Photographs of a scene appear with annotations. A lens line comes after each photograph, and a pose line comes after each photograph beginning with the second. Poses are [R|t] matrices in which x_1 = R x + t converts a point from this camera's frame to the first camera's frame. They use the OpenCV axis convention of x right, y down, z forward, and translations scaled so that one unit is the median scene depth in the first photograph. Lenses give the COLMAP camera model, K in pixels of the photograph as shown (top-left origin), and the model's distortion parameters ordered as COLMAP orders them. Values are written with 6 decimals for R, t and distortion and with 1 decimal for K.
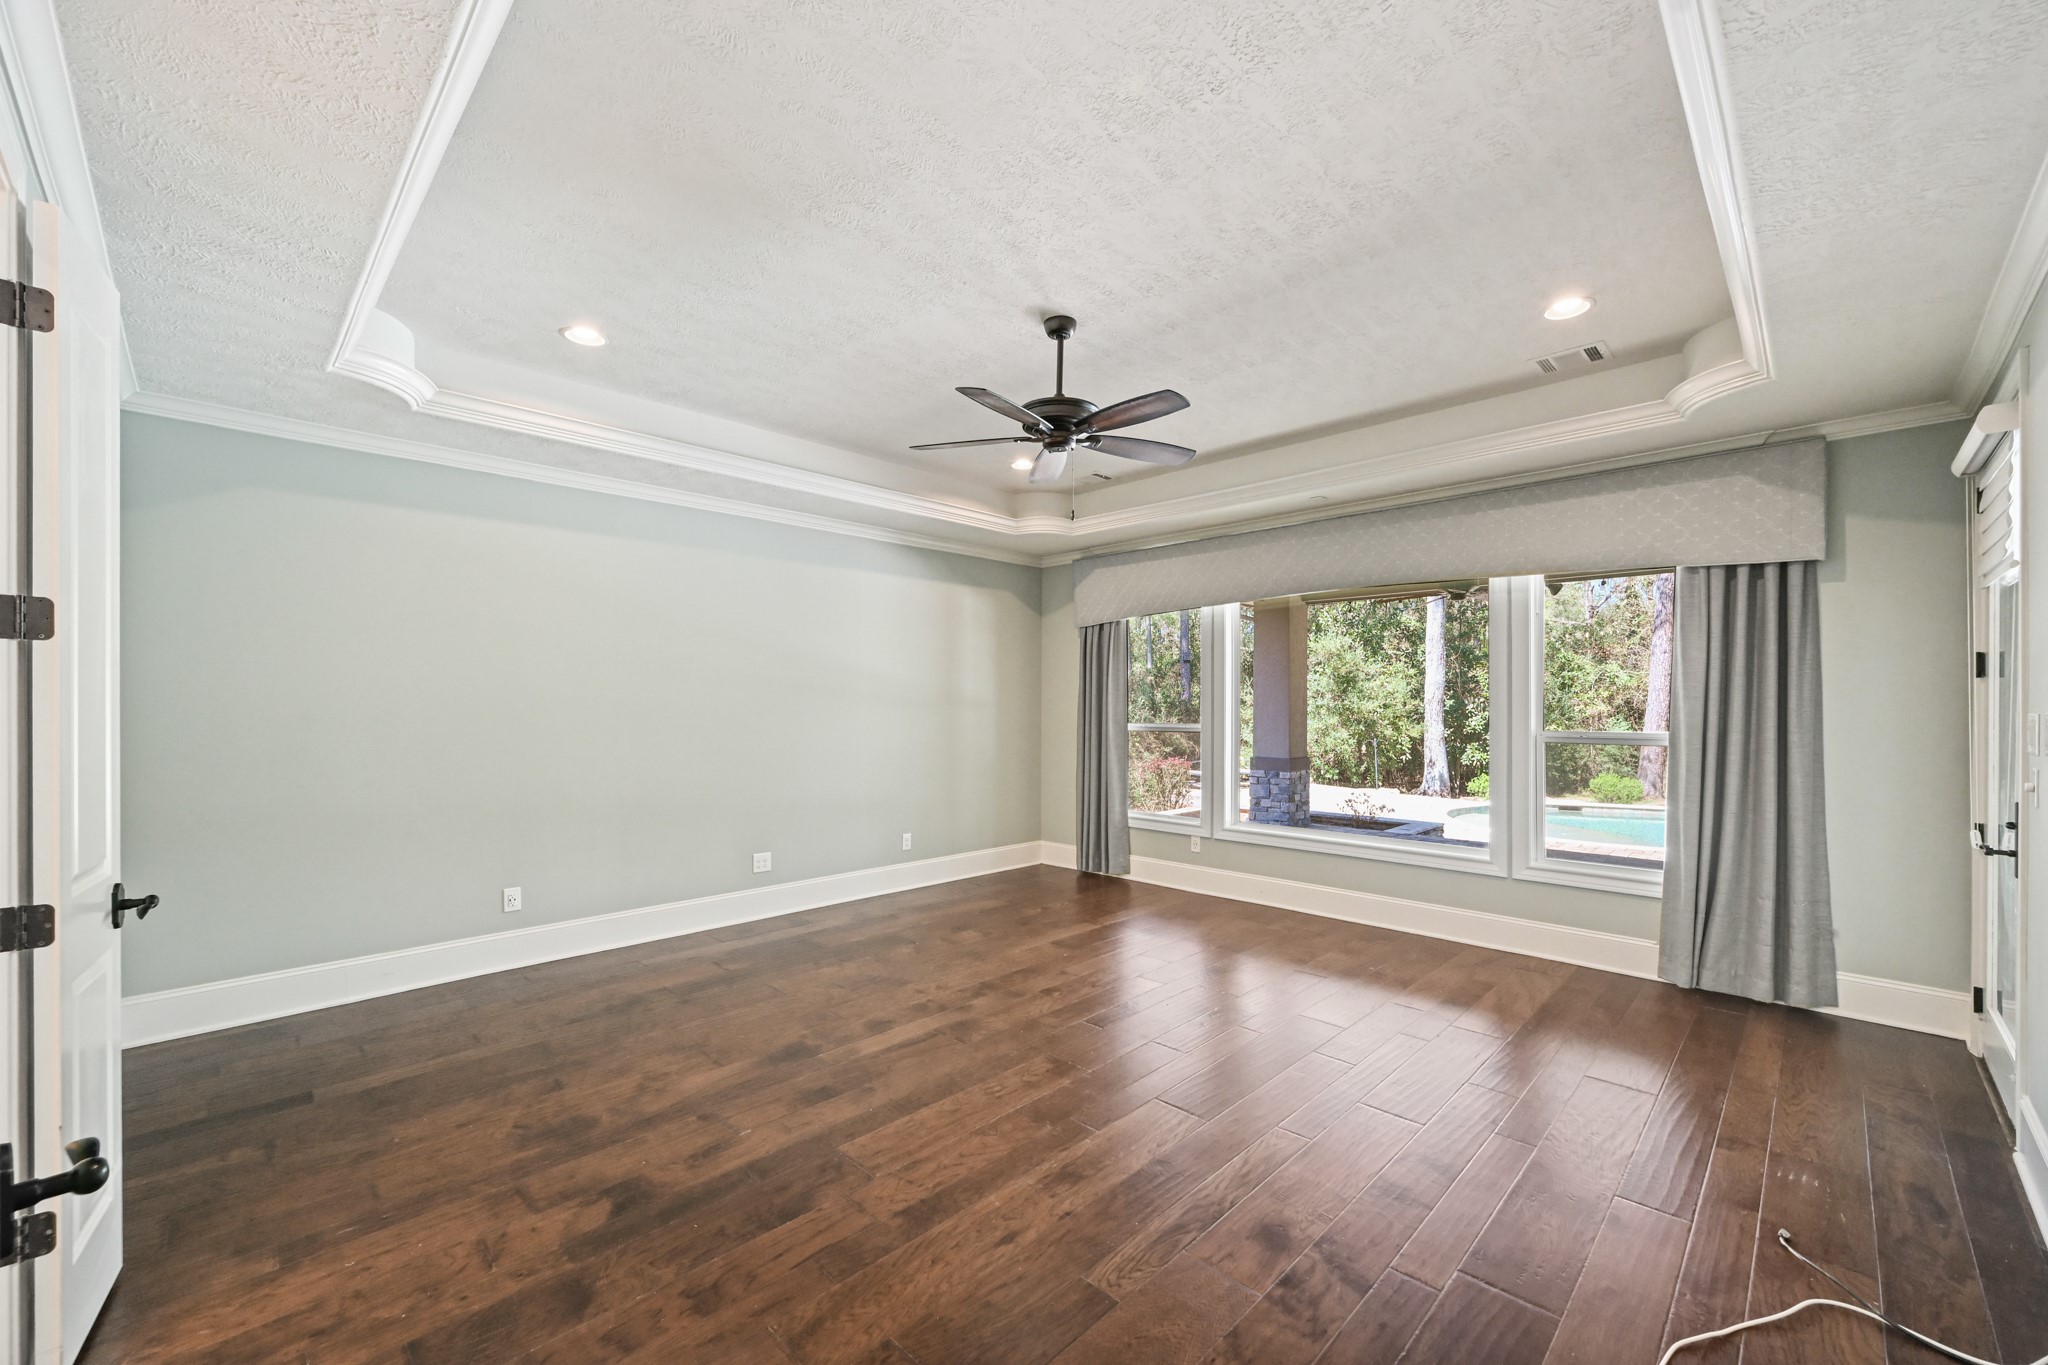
lens RADIAL K [[818.9, 0, 1033.4], [0, 818.9, 703.9], [0, 0, 1]] dist [0.001833, 0.001017]
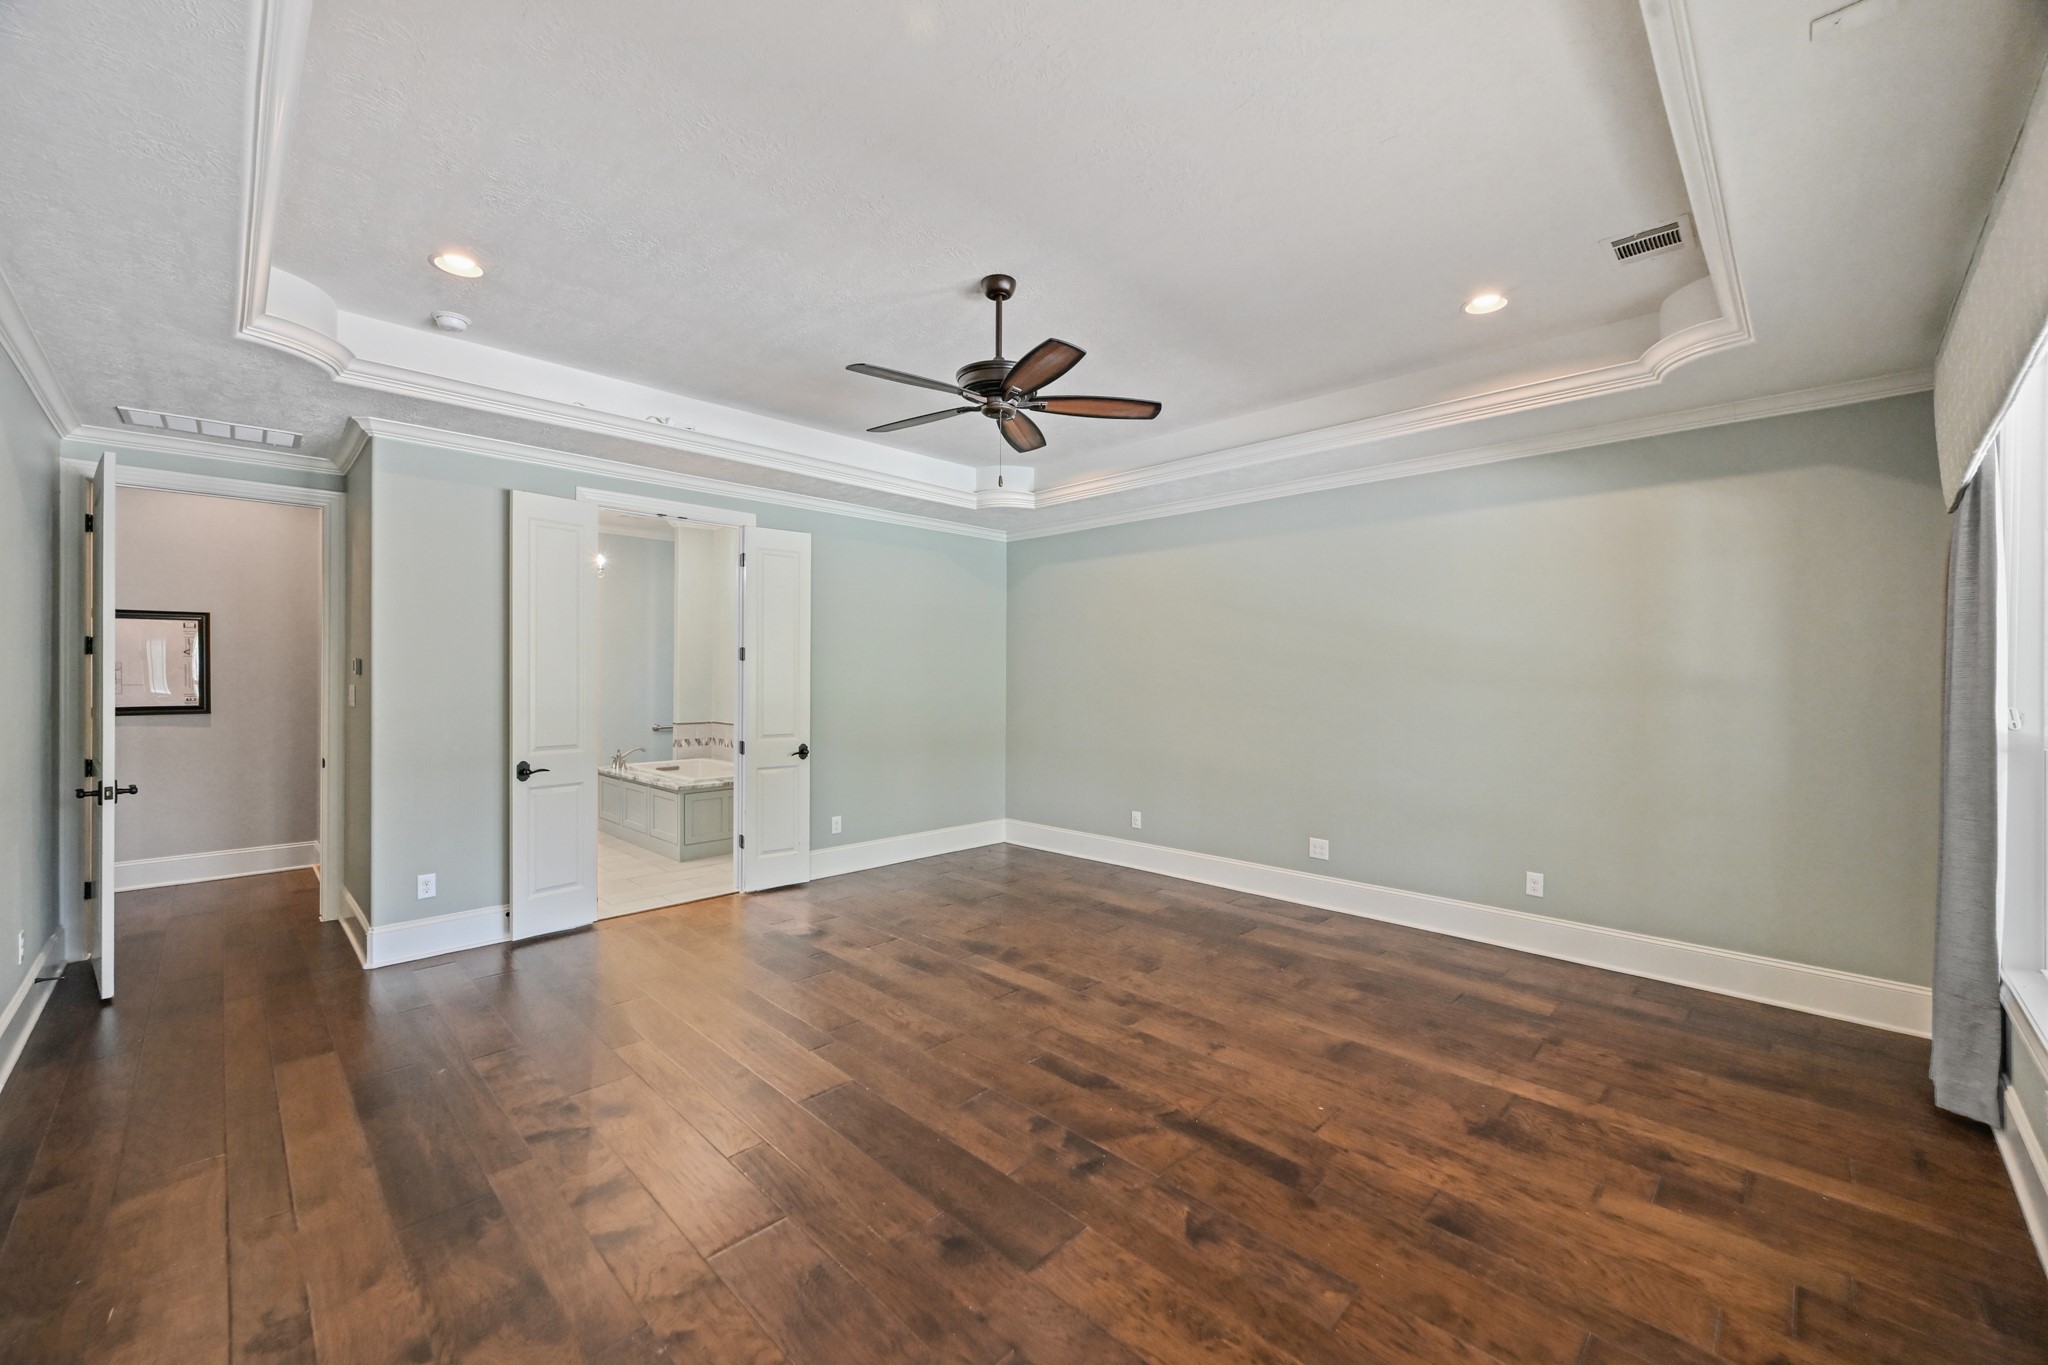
lens RADIAL K [[818.9, 0, 1036.0], [0, 818.9, 679.9], [0, 0, 1]] dist [0.001833, 0.001017]
pose [[-0.008394, 0.003478, -0.999959, 0.788542], [-0.005431, 0.999979, 0.003524, -0.007045], [0.999950, 0.005460, -0.008375, 0.847384]]
